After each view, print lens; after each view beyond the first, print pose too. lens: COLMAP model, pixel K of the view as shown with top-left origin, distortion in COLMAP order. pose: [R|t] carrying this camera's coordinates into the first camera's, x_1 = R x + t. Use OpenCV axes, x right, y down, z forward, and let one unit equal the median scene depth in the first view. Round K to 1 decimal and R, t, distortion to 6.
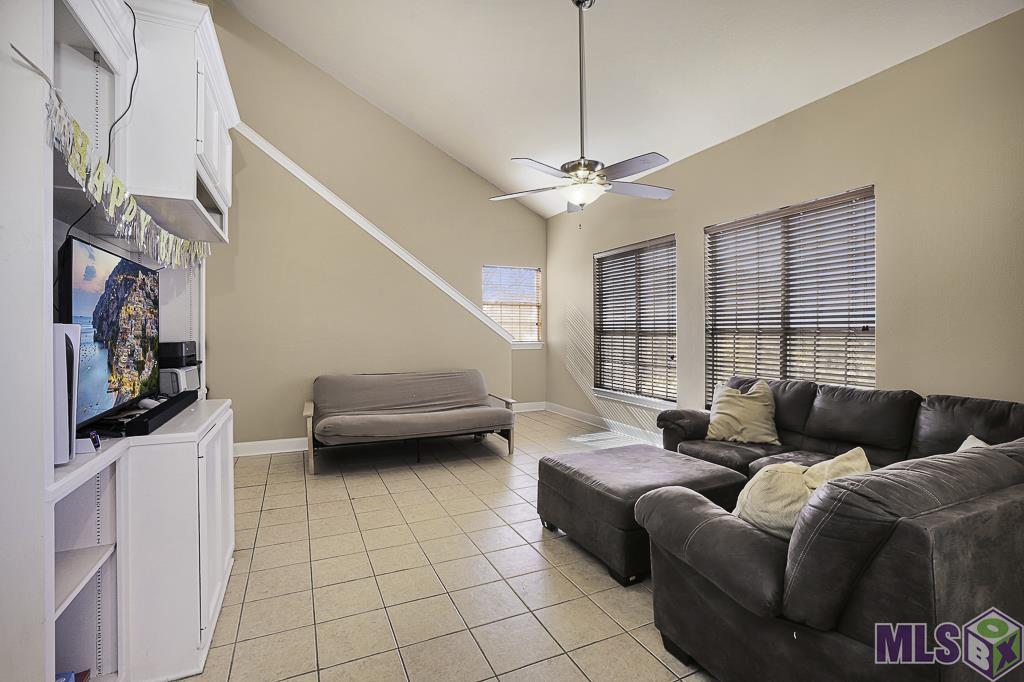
lens RADIAL K [[472.0, 0, 510.9], [0, 472.0, 335.2], [0, 0, 1]] dist [-0.017431, 0.006408]
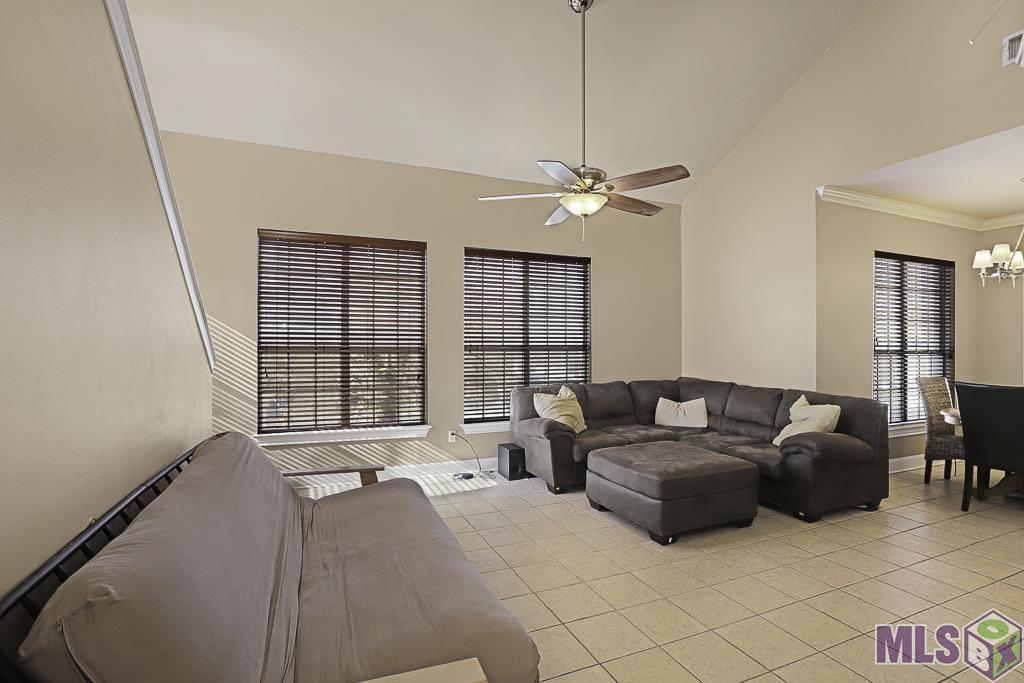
lens RADIAL K [[472.0, 0, 513.2], [0, 472.0, 343.0], [0, 0, 1]] dist [-0.017431, 0.006408]
pose [[0.022092, 0.004398, 0.999746, -0.706891], [0.005032, 0.999977, -0.004510, -0.015592], [-0.999743, 0.005130, 0.022070, 0.978594]]
